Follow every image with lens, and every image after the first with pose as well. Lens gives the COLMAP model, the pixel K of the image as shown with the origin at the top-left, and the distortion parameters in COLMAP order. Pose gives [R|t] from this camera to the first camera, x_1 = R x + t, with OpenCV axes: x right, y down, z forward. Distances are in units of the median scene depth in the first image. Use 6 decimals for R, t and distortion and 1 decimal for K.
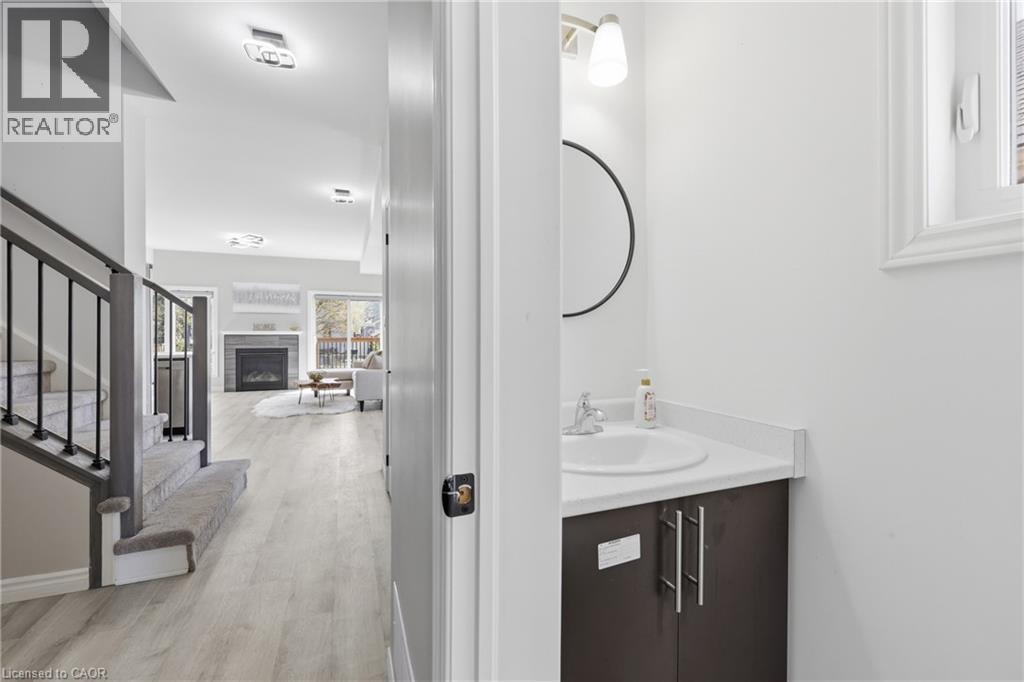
lens RADIAL K [[417.9, 0, 506.8], [0, 417.9, 334.7], [0, 0, 1]] dist [-0.002075, -0.000116]
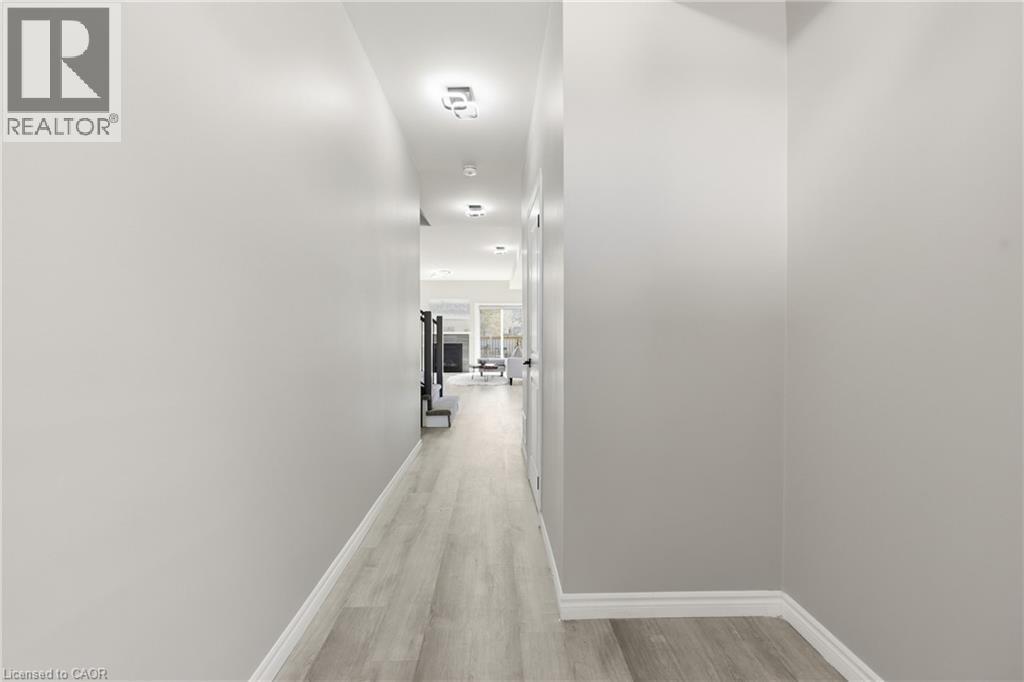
lens RADIAL K [[417.9, 0, 506.8], [0, 417.9, 334.7], [0, 0, 1]] dist [-0.002075, -0.000116]
pose [[0.942738, 0.001787, -0.333529, 0.122860], [-0.001584, 0.999998, 0.000882, 0.000046], [0.333530, -0.000303, 0.942739, -0.371549]]
